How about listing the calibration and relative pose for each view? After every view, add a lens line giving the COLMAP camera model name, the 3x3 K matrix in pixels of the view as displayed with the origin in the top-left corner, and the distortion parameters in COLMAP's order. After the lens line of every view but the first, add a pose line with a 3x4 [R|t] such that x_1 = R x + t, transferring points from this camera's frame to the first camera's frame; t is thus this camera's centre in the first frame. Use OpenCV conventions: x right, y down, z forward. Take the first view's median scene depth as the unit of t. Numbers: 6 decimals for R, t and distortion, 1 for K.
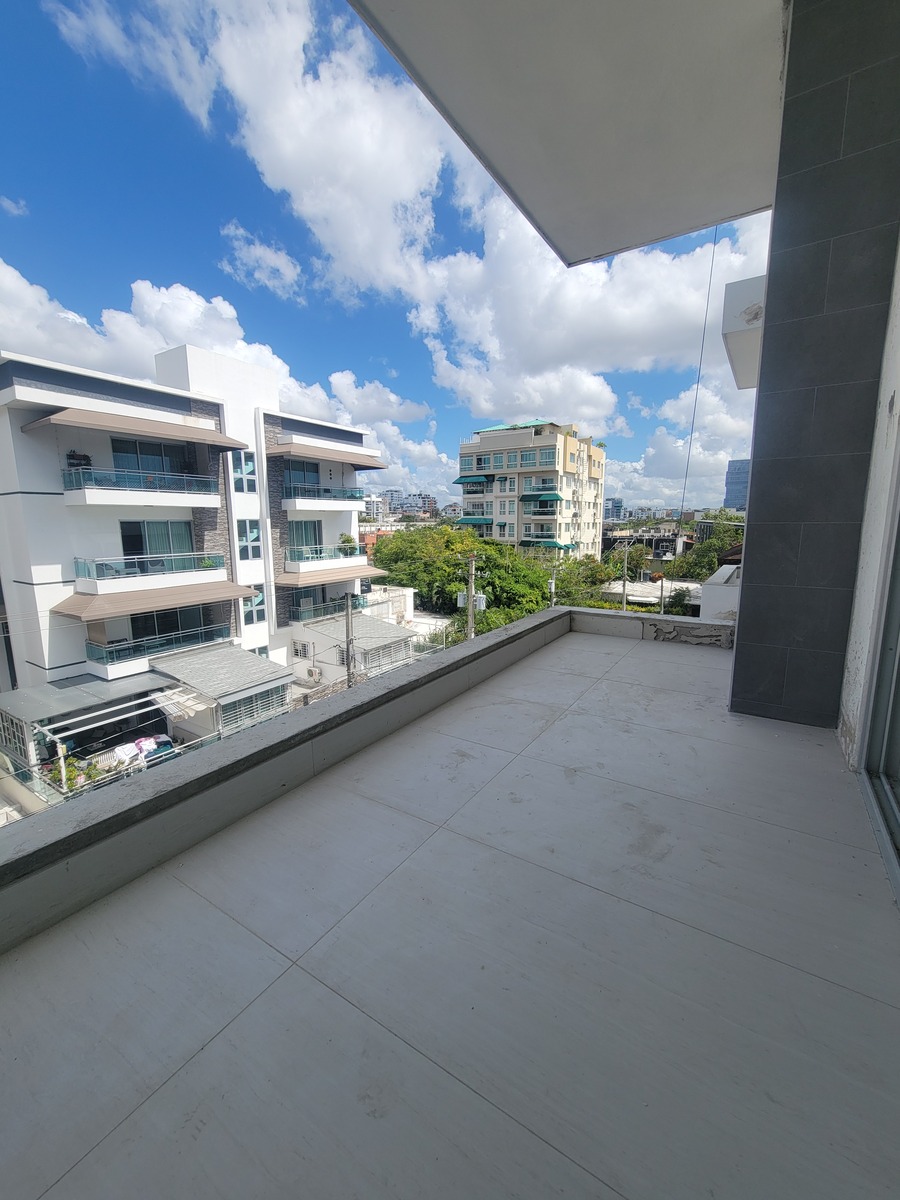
lens RADIAL K [[488.0, 0, 453.5], [0, 488.0, 599.7], [0, 0, 1]] dist [0.000577, -0.000001]
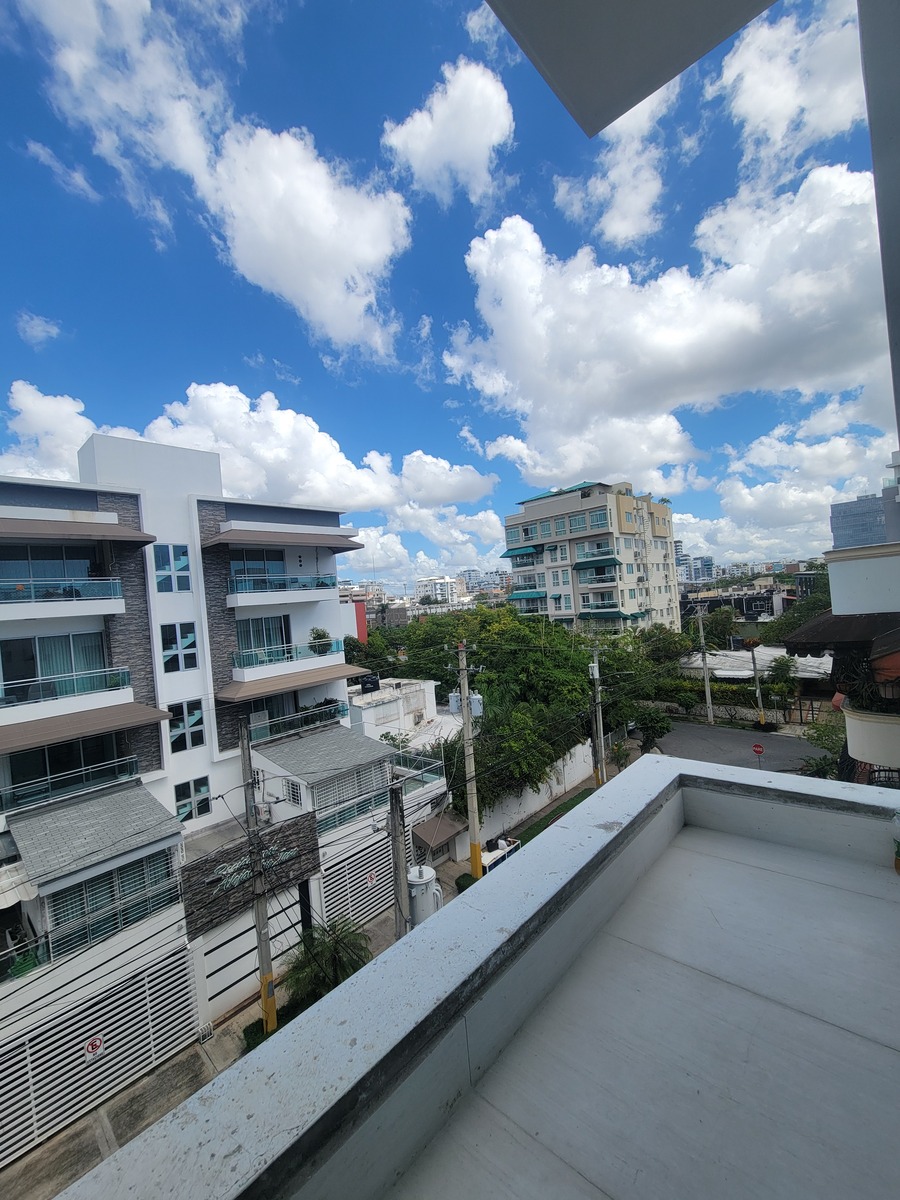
lens RADIAL K [[486.7, 0, 449.0], [0, 486.7, 607.7], [0, 0, 1]] dist [0.002037, 0.000009]
pose [[0.981317, -0.079071, -0.175399, 0.074853], [0.053830, 0.988074, -0.144262, -0.018170], [0.184715, 0.132125, 0.973870, 0.108336]]
